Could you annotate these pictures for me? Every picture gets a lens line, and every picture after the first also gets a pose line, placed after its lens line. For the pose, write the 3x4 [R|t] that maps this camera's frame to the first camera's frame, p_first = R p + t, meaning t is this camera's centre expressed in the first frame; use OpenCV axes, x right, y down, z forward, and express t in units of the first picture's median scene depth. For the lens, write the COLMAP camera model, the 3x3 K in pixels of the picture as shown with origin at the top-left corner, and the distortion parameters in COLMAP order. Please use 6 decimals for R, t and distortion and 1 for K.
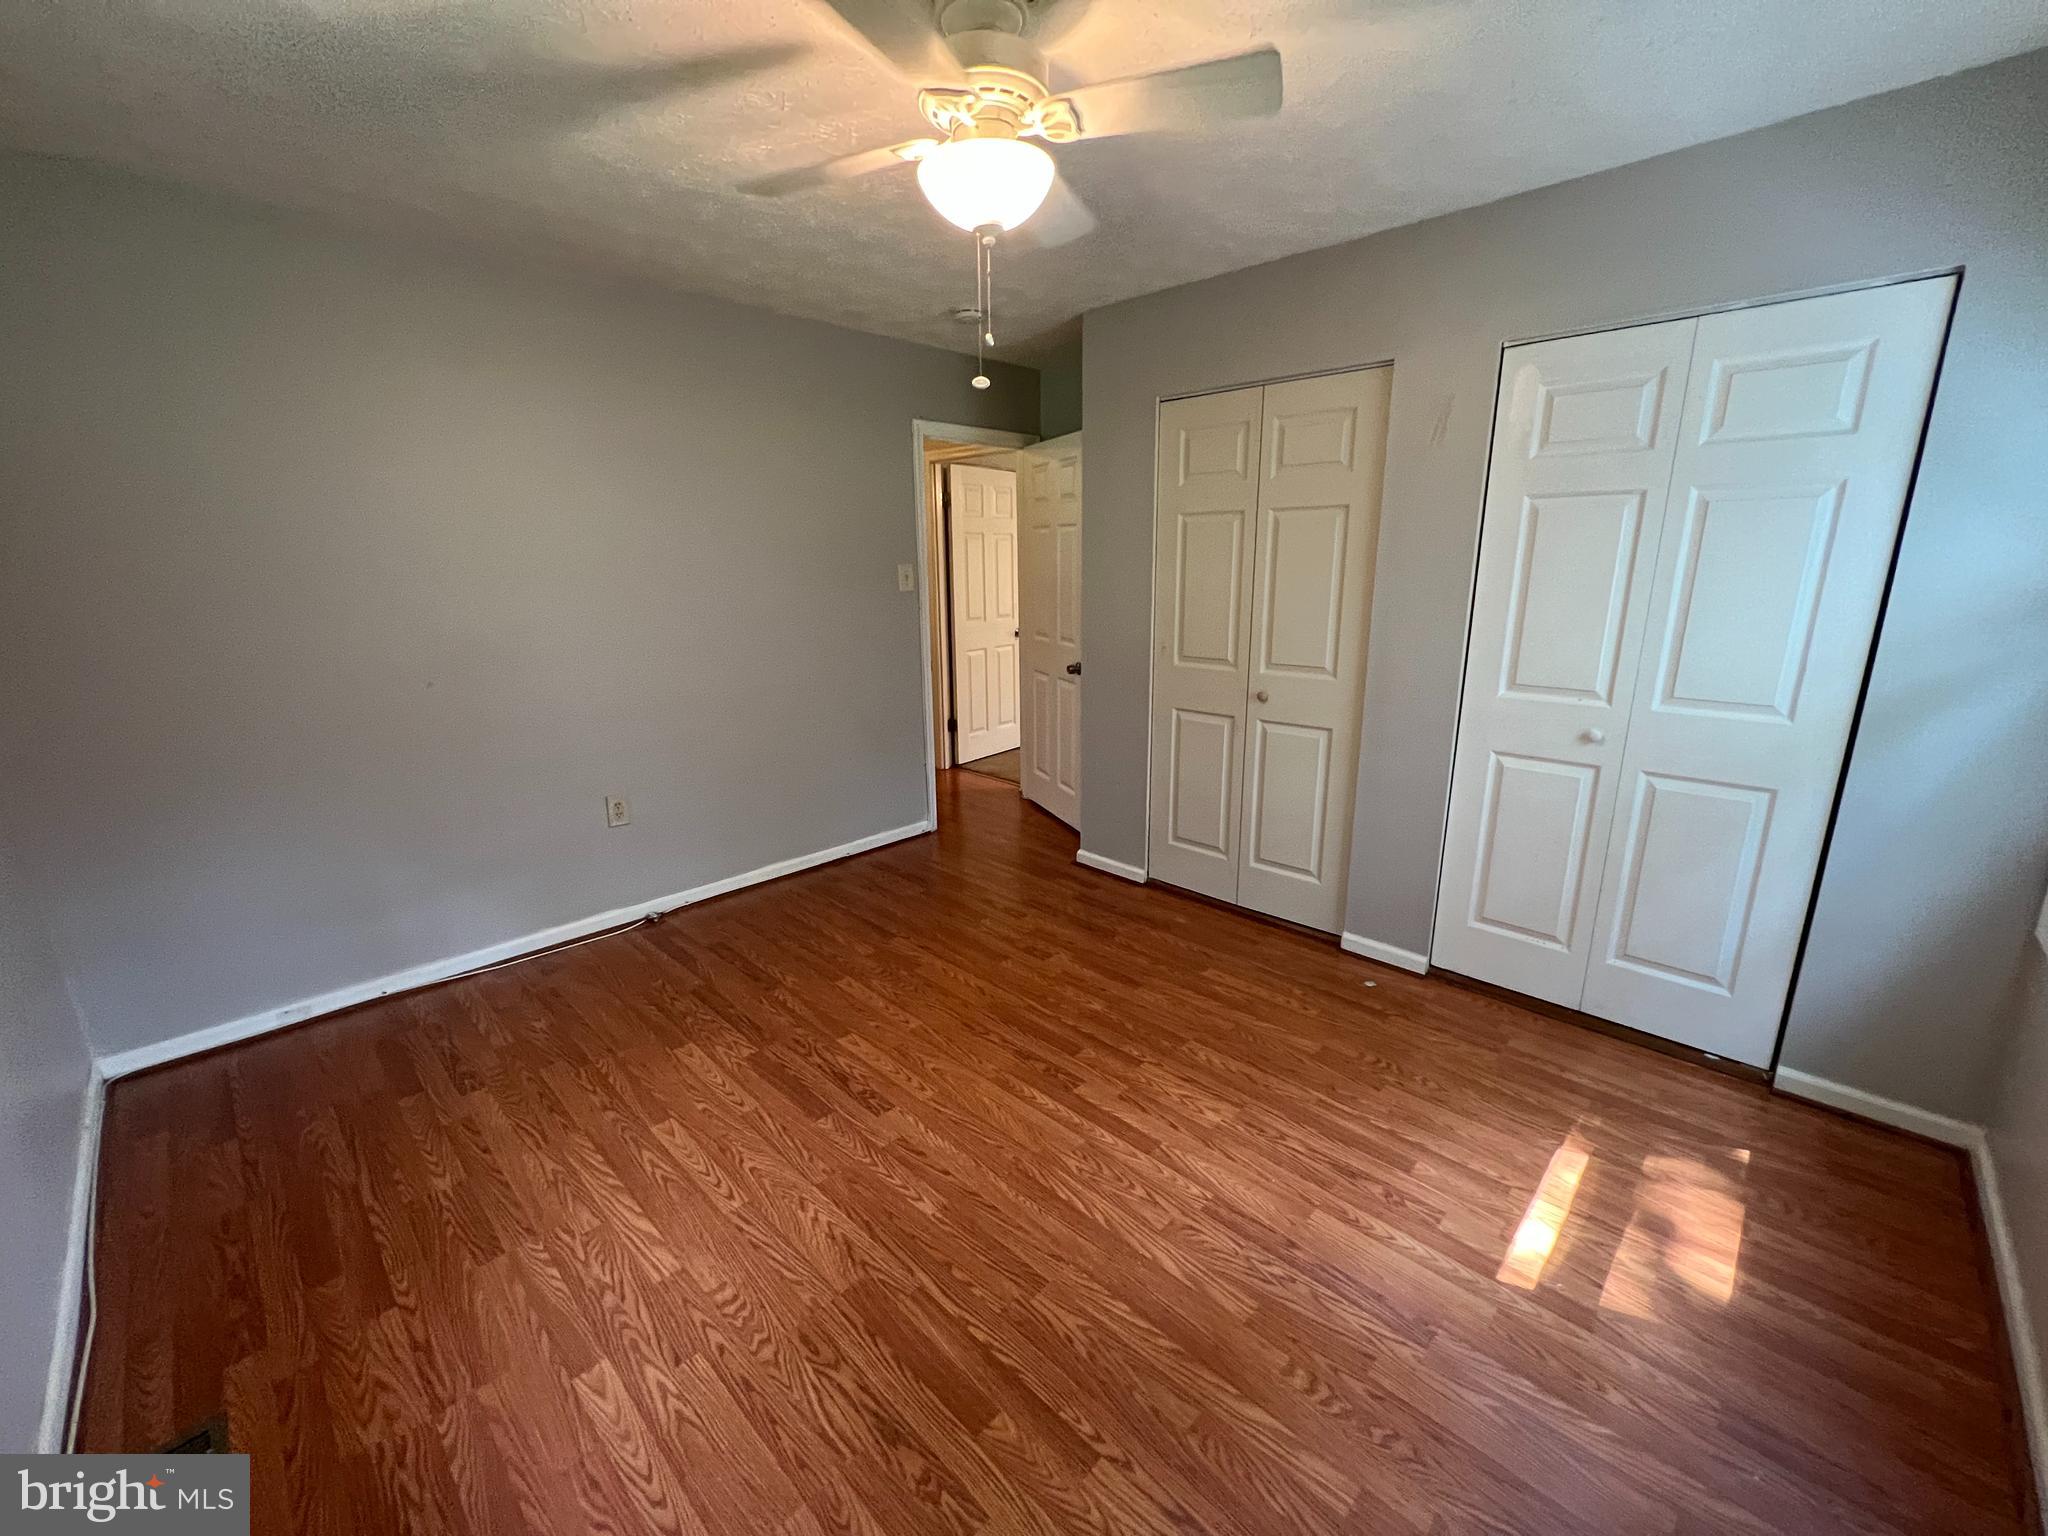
lens RADIAL K [[822.4, 0, 1020.8], [0, 822.4, 761.5], [0, 0, 1]] dist [-0.001480, 0.000161]
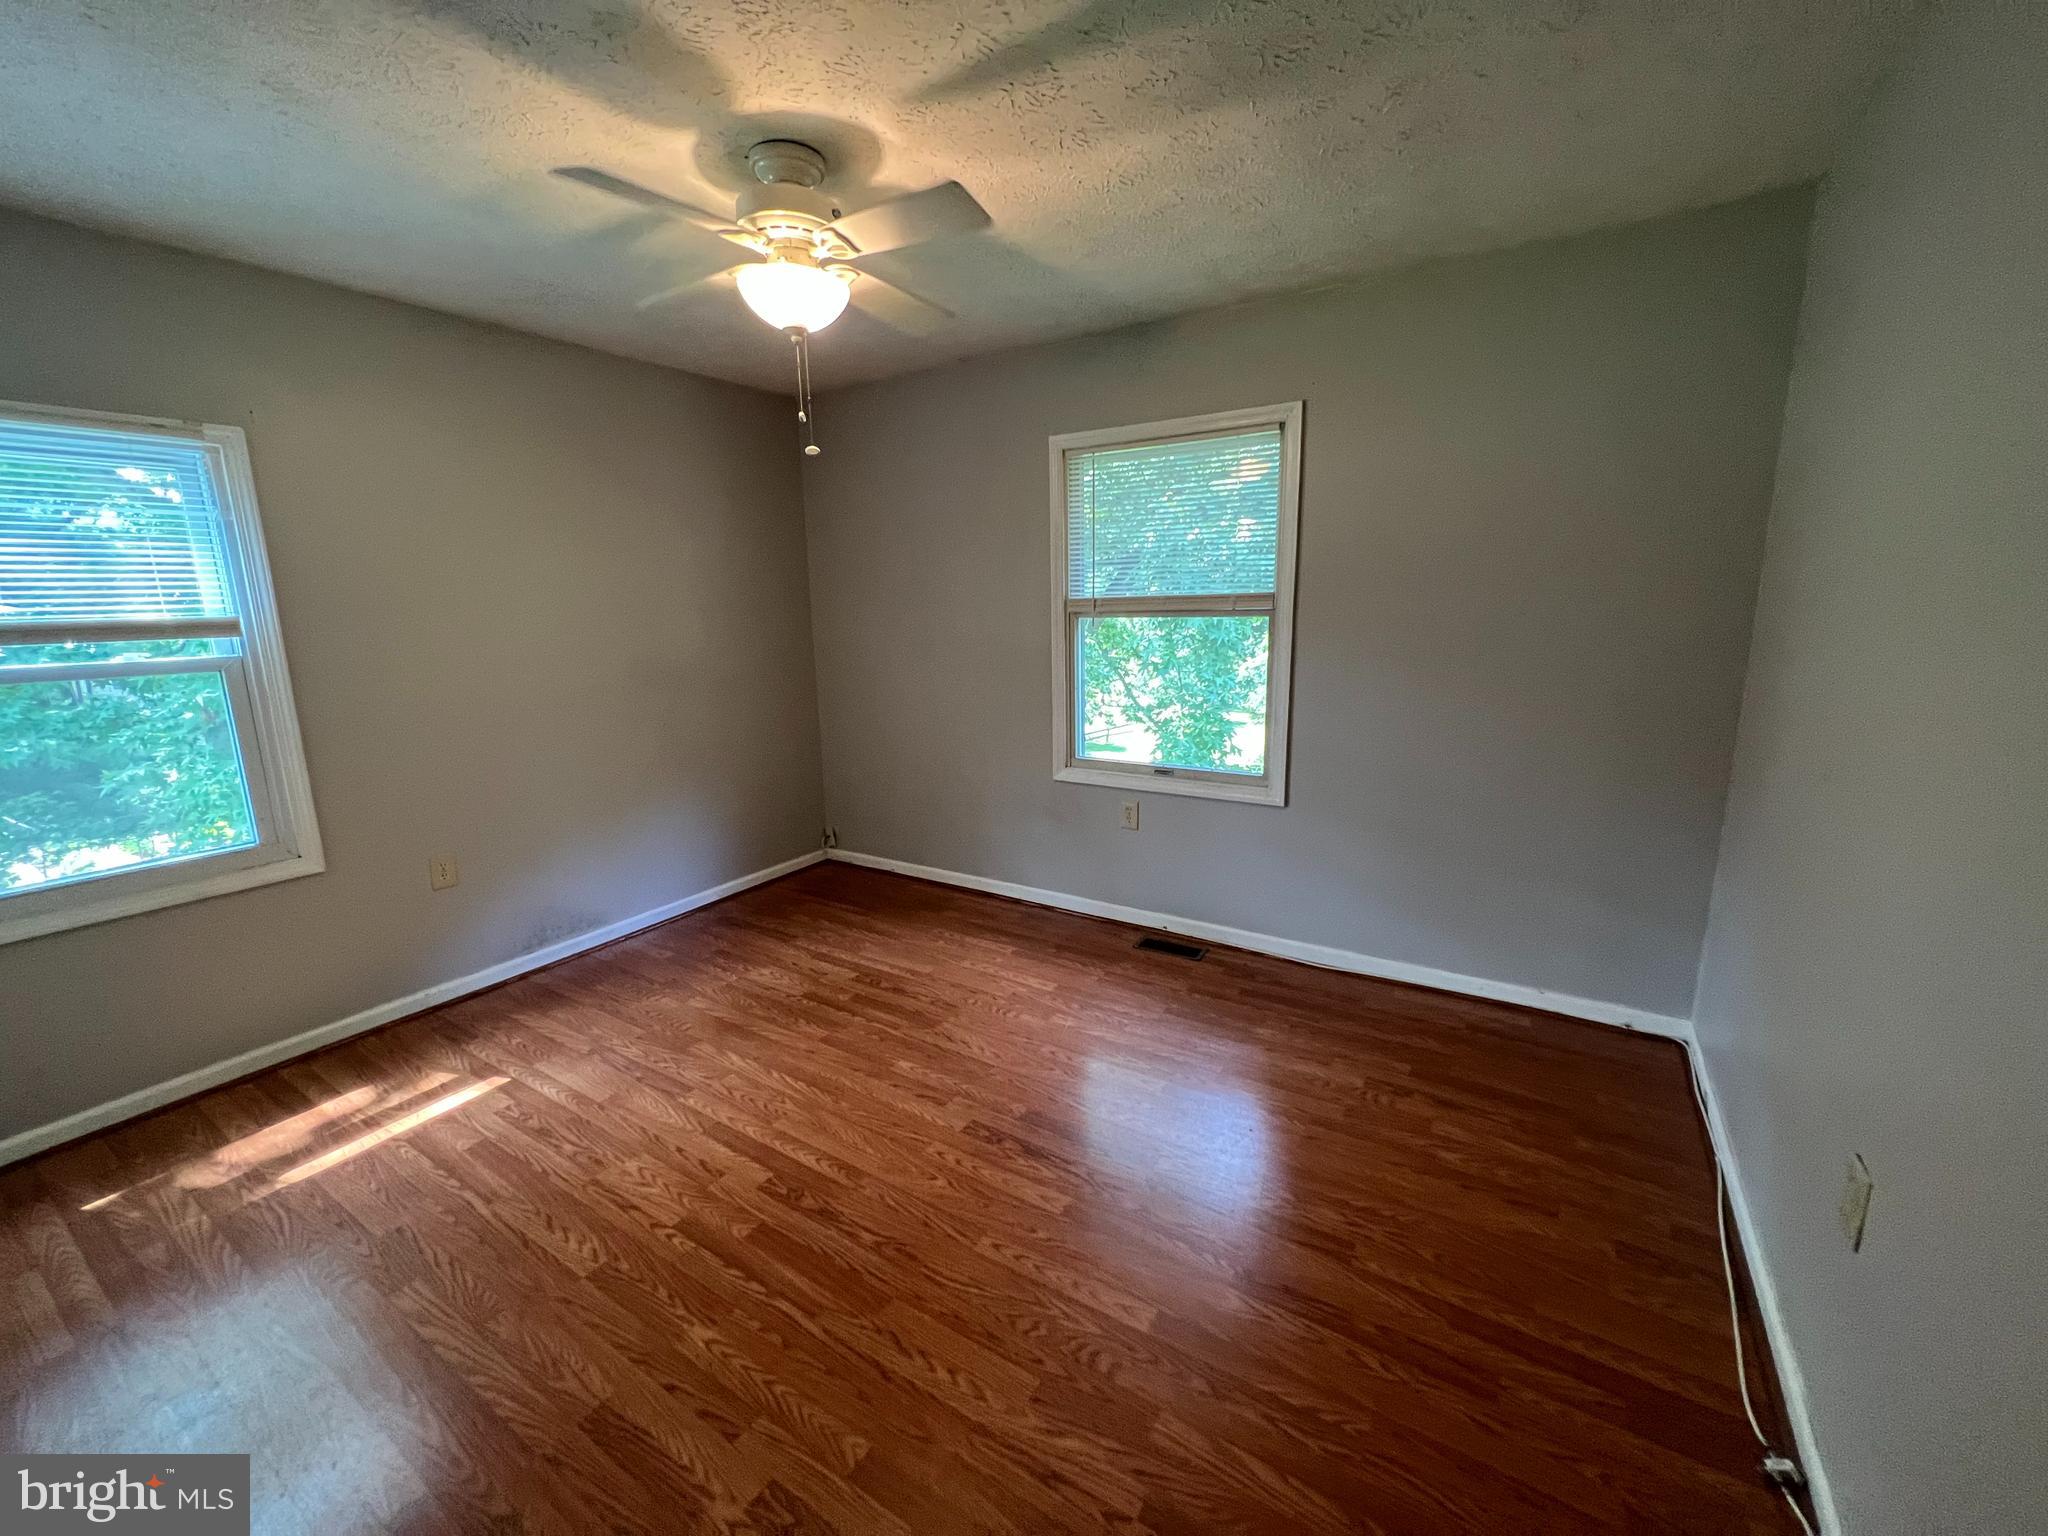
lens RADIAL K [[822.4, 0, 1020.8], [0, 822.4, 761.5], [0, 0, 1]] dist [-0.001480, 0.000161]
pose [[-0.978667, 0.067694, -0.193983, -0.068519], [-0.021458, 0.905320, 0.424188, -0.470182], [0.204331, 0.419301, -0.884554, 1.932064]]
